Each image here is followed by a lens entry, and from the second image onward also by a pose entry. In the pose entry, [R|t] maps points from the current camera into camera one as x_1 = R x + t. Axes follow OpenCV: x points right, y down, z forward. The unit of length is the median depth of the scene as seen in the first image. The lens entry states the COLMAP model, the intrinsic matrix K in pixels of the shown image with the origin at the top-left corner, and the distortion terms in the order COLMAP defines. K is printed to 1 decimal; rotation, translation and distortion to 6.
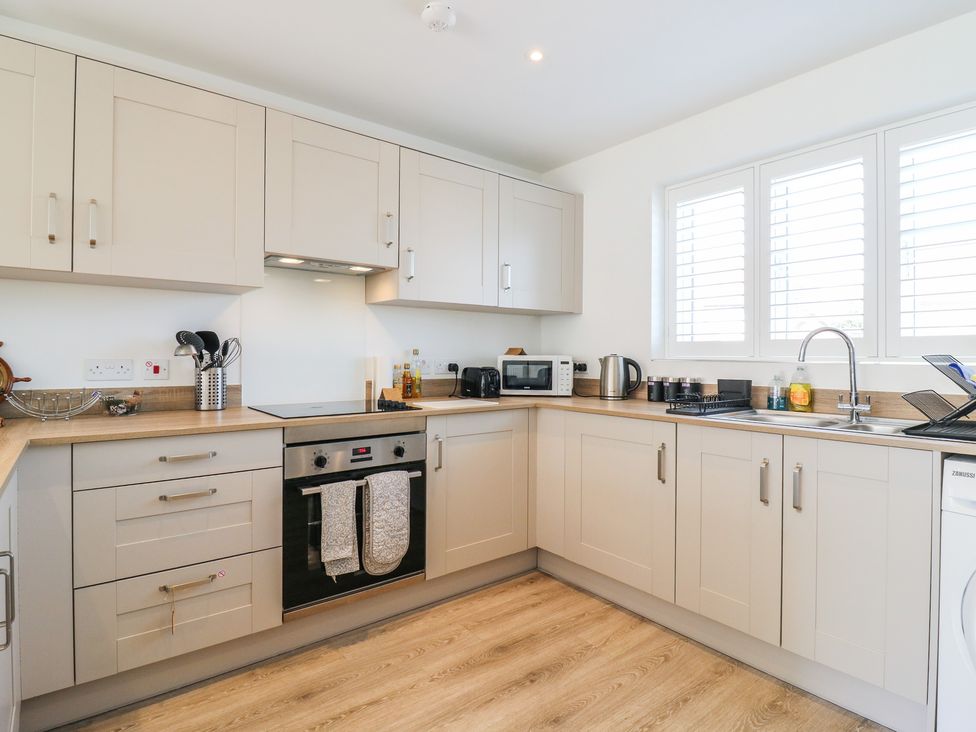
lens RADIAL K [[510.2, 0, 479.9], [0, 510.2, 354.2], [0, 0, 1]] dist [0.000246, -0.012306]
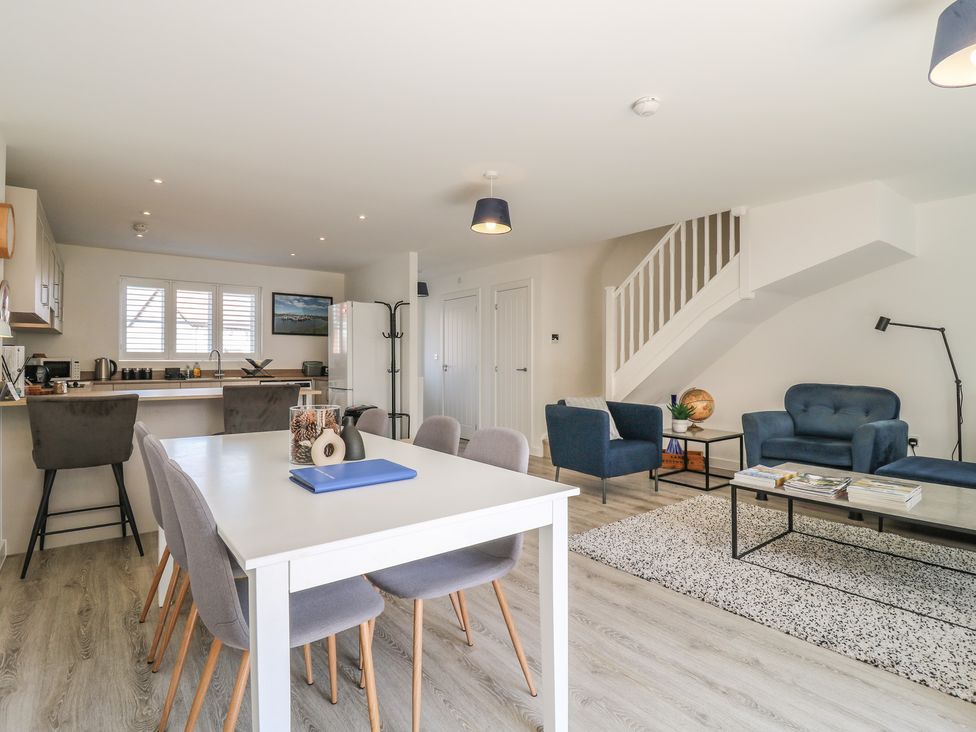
lens RADIAL K [[510.2, 0, 500.1], [0, 510.2, 359.8], [0, 0, 1]] dist [0.000246, -0.012306]
pose [[-0.002456, -0.001174, 0.999996, -2.182581], [-0.005249, 0.999986, 0.001161, -0.002647], [-0.999983, -0.005246, -0.002462, -0.682928]]
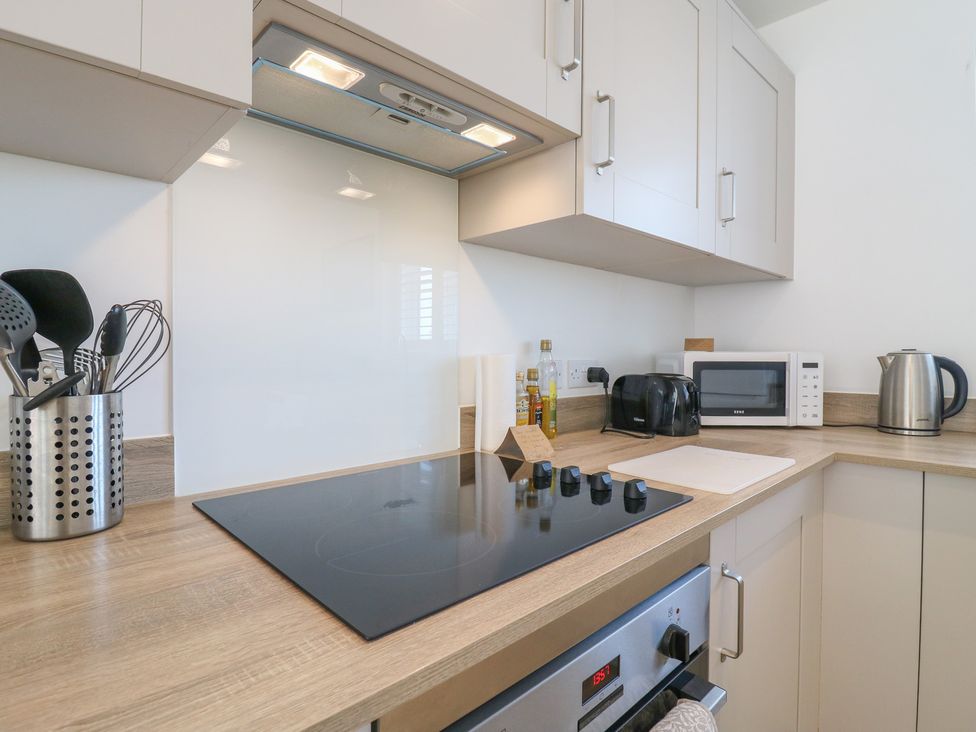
lens RADIAL K [[510.2, 0, 484.4], [0, 510.2, 360.8], [0, 0, 1]] dist [0.000246, -0.012306]
pose [[0.993682, -0.004570, 0.112135, -0.308812], [0.002142, 0.999761, 0.021764, -0.000461], [-0.112208, -0.021386, 0.993455, 0.662044]]
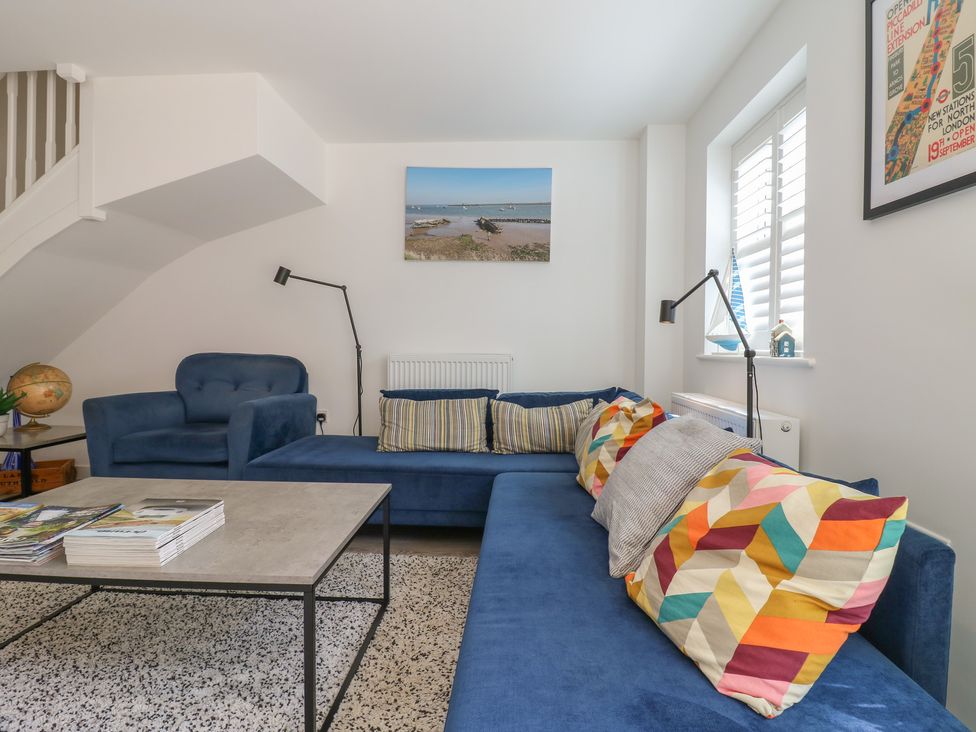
lens RADIAL K [[510.2, 0, 488.6], [0, 510.2, 352.5], [0, 0, 1]] dist [0.000246, -0.012306]
pose [[-0.757827, -0.018576, 0.652191, -1.795680], [-0.015136, 0.999826, 0.010890, 0.057004], [-0.652280, -0.001619, -0.757976, -1.302957]]
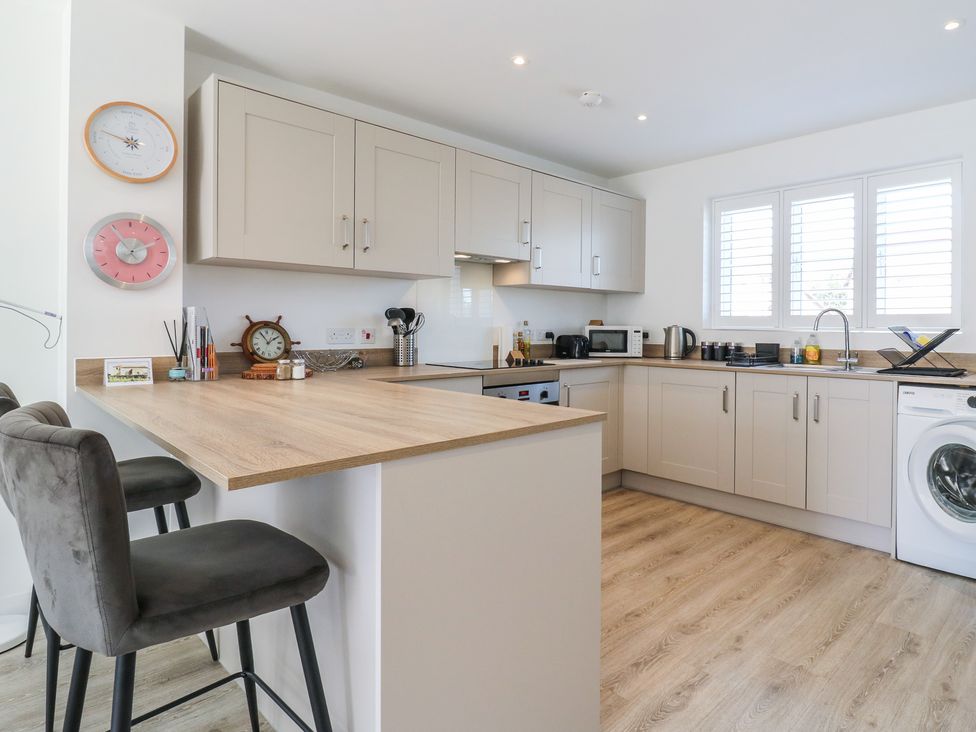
lens RADIAL K [[552.8, 0, 509.0], [0, 552.8, 326.6], [0, 0, 1]] dist [-0.004619, -0.002147]
pose [[0.994530, 0.002227, 0.104431, -0.402388], [-0.002784, 0.999983, 0.005184, -0.003236], [-0.104418, -0.005447, 0.994519, -0.485901]]
